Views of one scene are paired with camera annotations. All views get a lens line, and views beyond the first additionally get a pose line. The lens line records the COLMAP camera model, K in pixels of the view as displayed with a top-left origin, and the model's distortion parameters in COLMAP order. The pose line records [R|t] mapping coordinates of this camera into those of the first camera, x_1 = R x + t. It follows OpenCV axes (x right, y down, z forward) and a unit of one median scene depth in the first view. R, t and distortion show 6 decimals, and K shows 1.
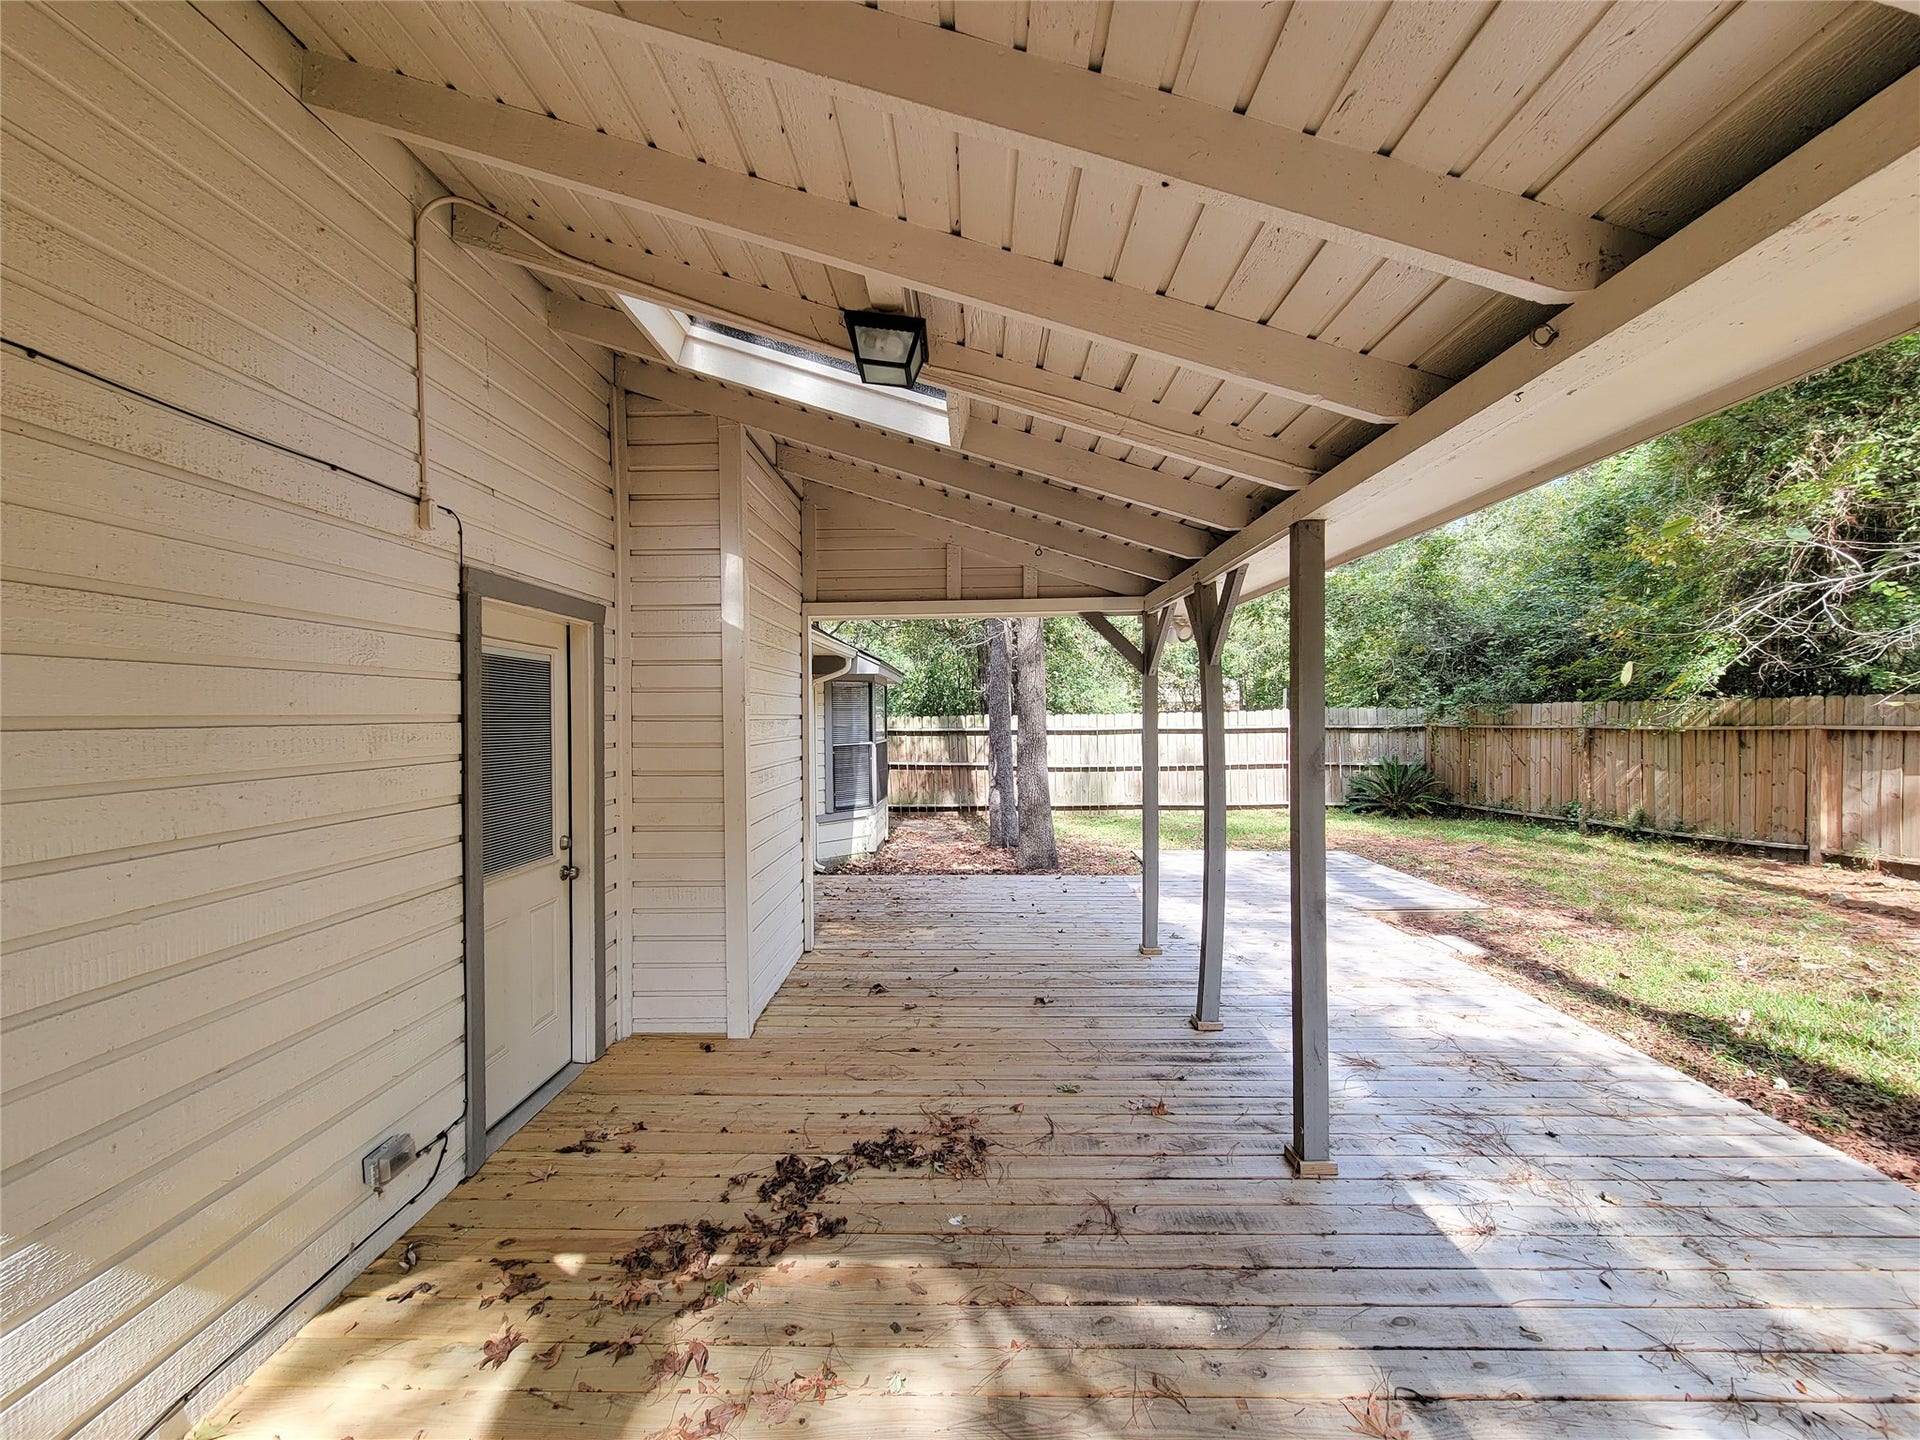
lens RADIAL K [[778.9, 0, 957.4], [0, 778.9, 723.7], [0, 0, 1]] dist [0.006176, -0.004325]
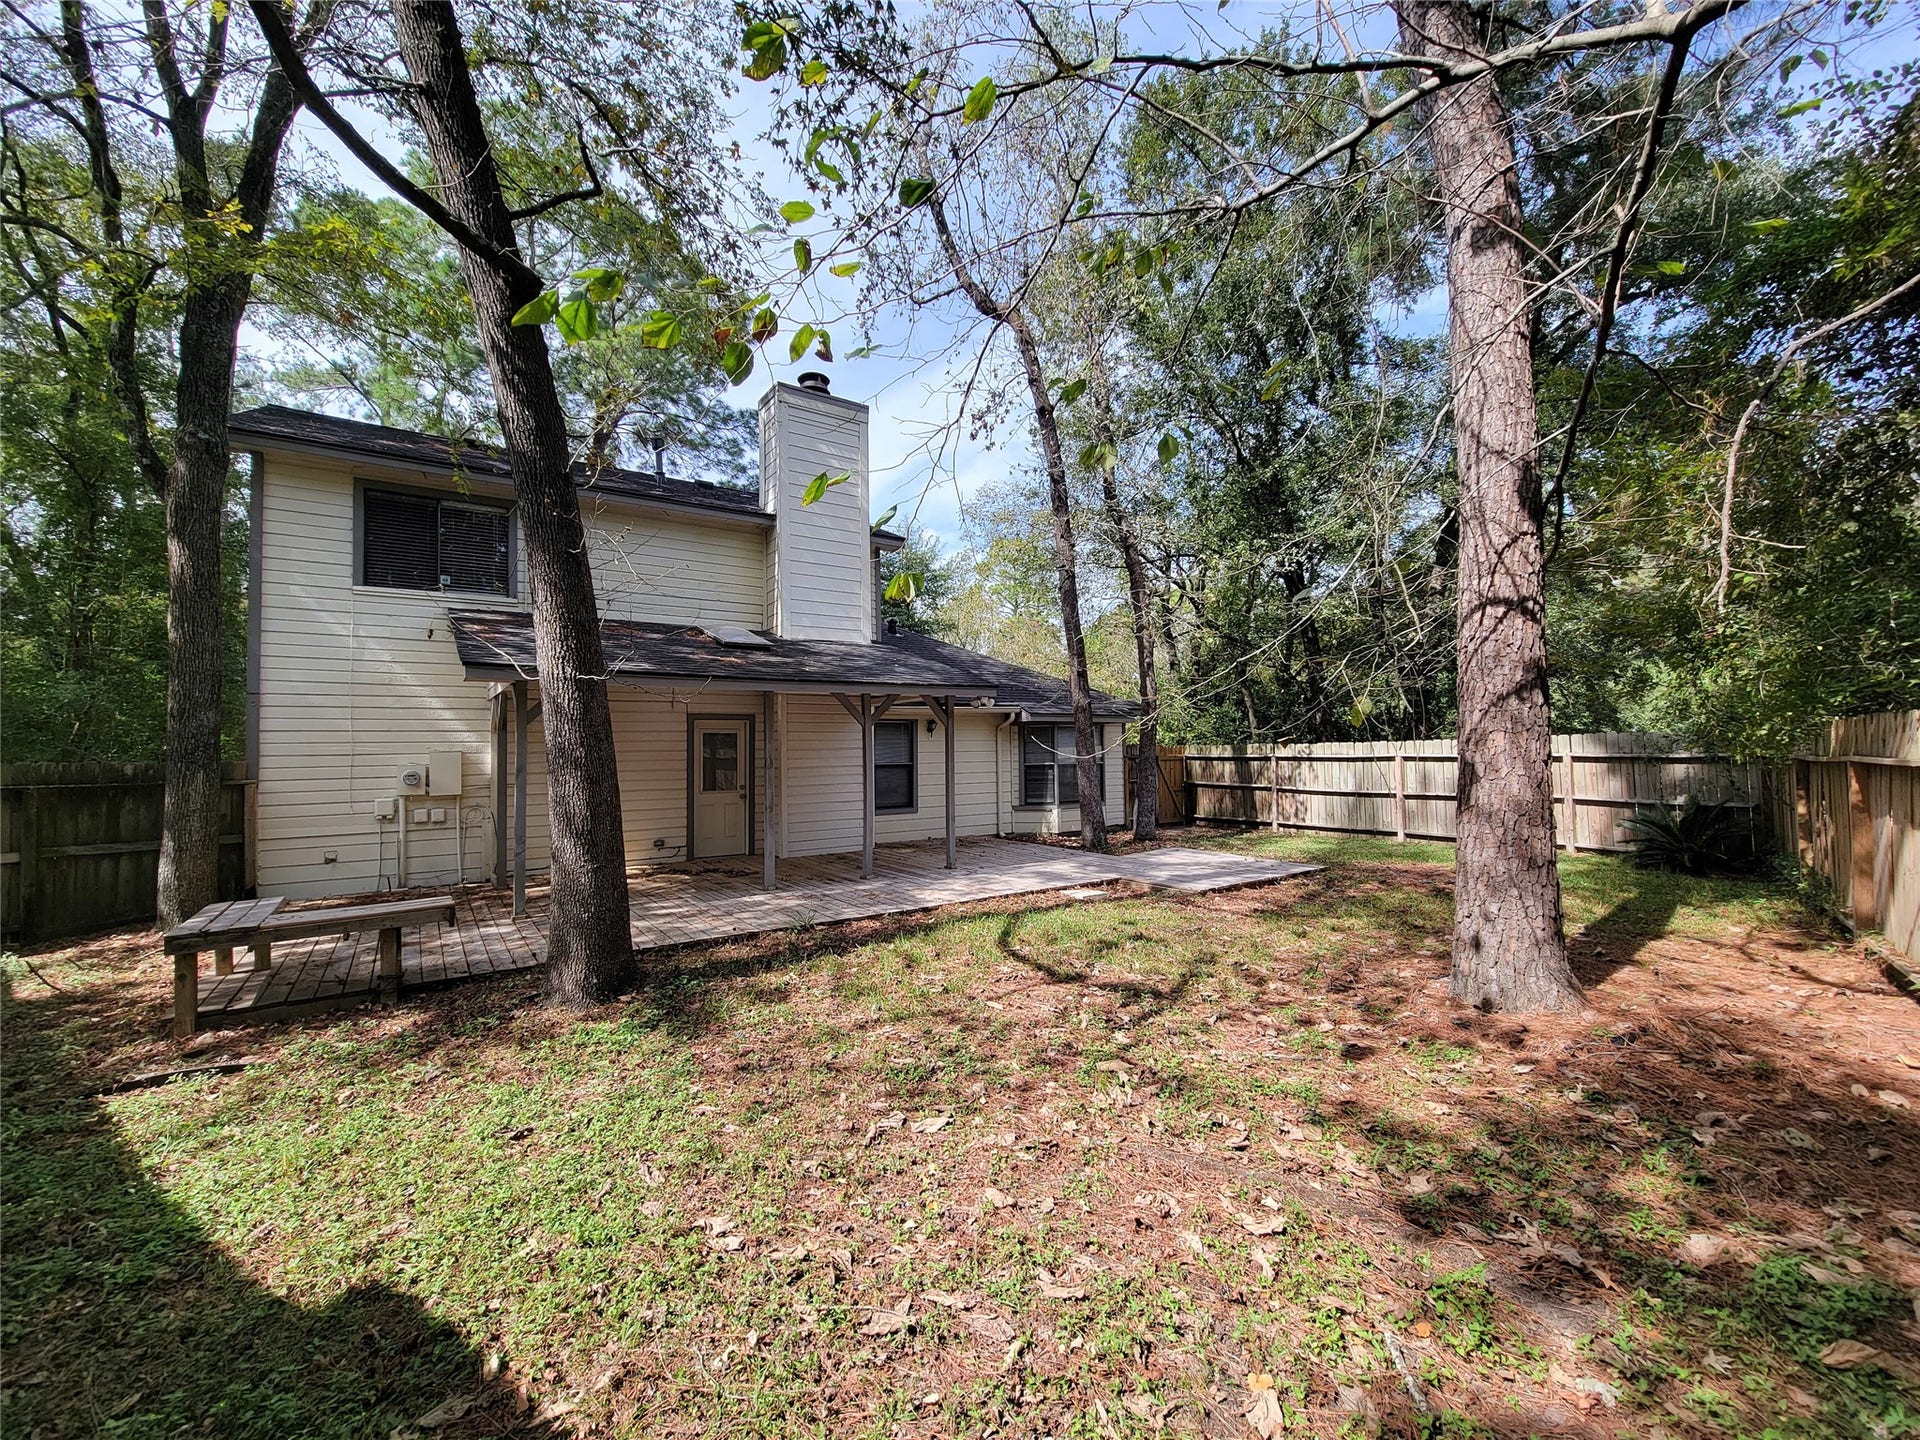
lens RADIAL K [[778.9, 0, 957.4], [0, 778.9, 723.7], [0, 0, 1]] dist [0.006176, -0.004325]
pose [[0.582886, -0.025027, -0.812169, 1.112404], [-0.002053, 0.999477, -0.032272, -0.003782], [0.812552, 0.020478, 0.582529, -0.078430]]
